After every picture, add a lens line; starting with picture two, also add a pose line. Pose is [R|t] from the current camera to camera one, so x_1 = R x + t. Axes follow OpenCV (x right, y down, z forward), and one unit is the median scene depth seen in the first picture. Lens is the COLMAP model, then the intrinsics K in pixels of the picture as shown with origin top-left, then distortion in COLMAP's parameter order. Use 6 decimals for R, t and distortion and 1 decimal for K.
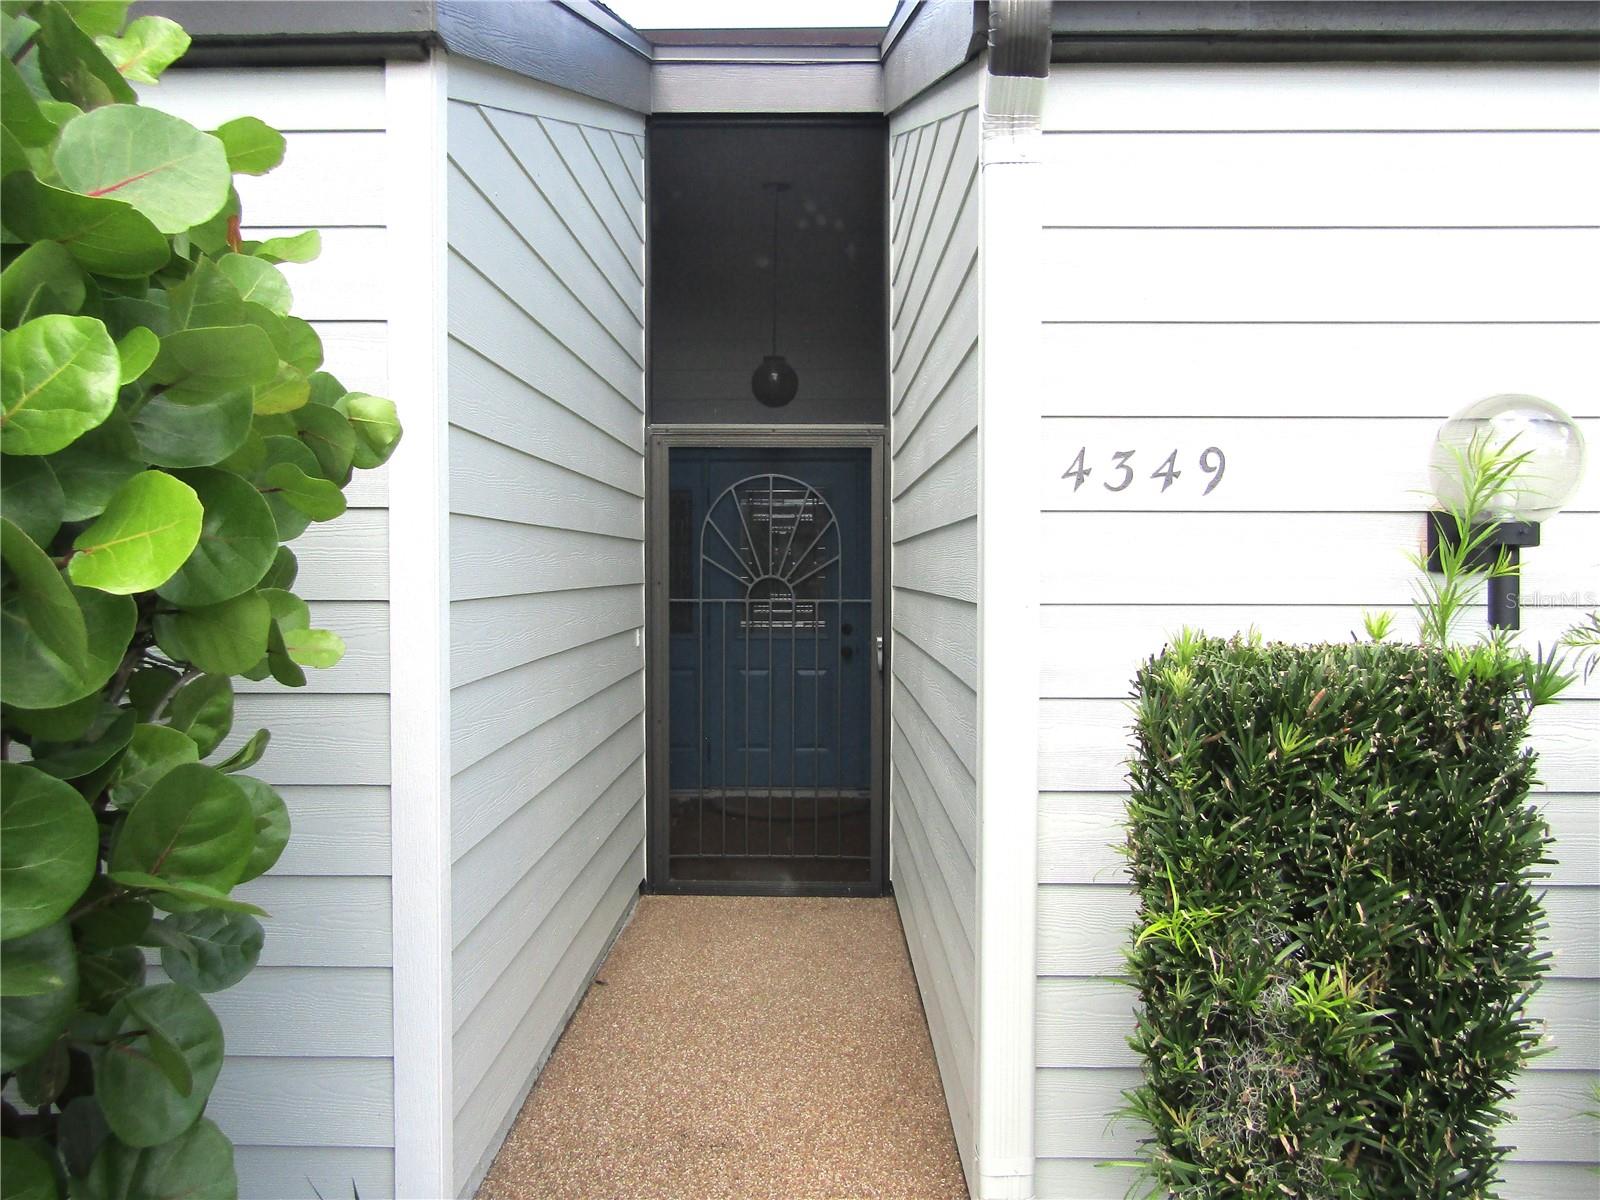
lens RADIAL K [[1134.1, 0, 799.0], [0, 1134.1, 596.3], [0, 0, 1]] dist [-0.008678, 0.002592]
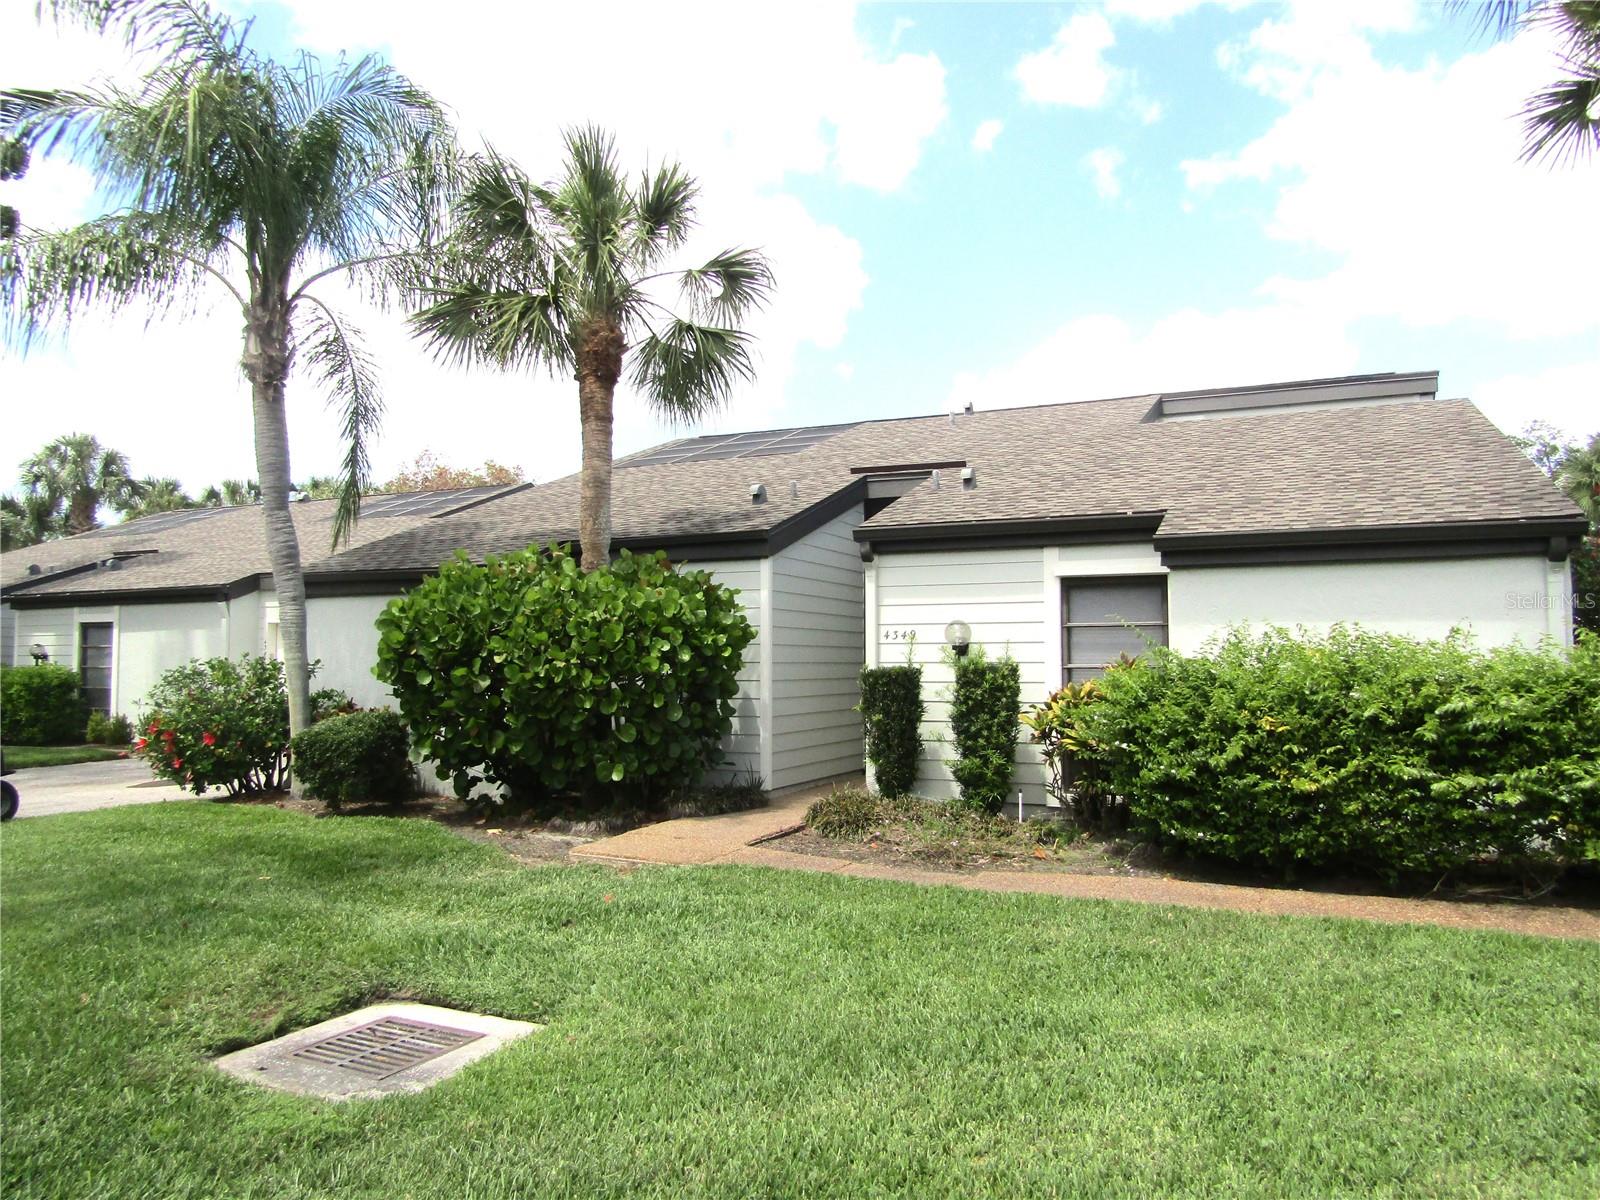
lens RADIAL K [[1134.1, 0, 802.0], [0, 1134.1, 594.7], [0, 0, 1]] dist [-0.008678, 0.002592]
pose [[0.913633, -0.024809, -0.405782, 1.900293], [-0.006878, 0.997050, -0.076444, 0.090831], [0.406481, 0.072633, 0.910768, -3.612400]]
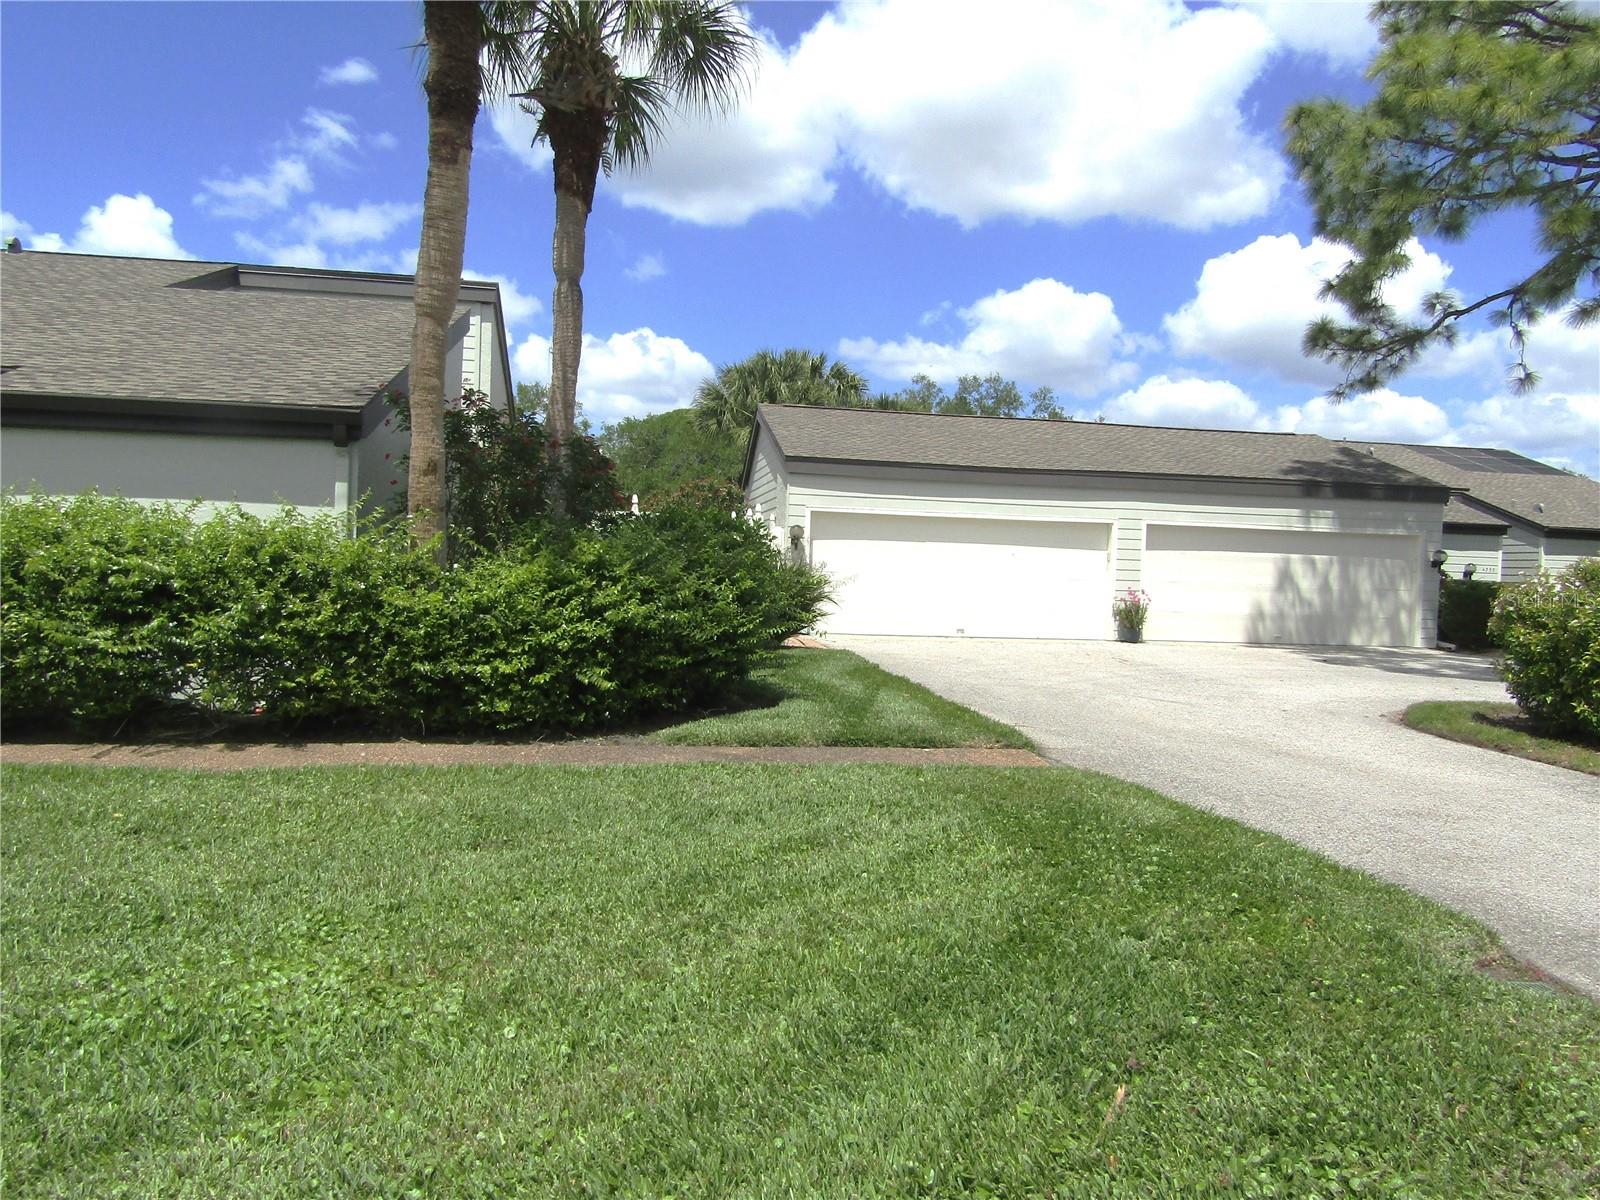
lens RADIAL K [[1134.1, 0, 793.2], [0, 1134.1, 598.2], [0, 0, 1]] dist [-0.008678, 0.002592]
pose [[0.988581, 0.029242, 0.147828, 3.645349], [-0.030723, 0.999498, 0.007745, 0.154658], [-0.147527, -0.012198, 0.988983, -3.624342]]
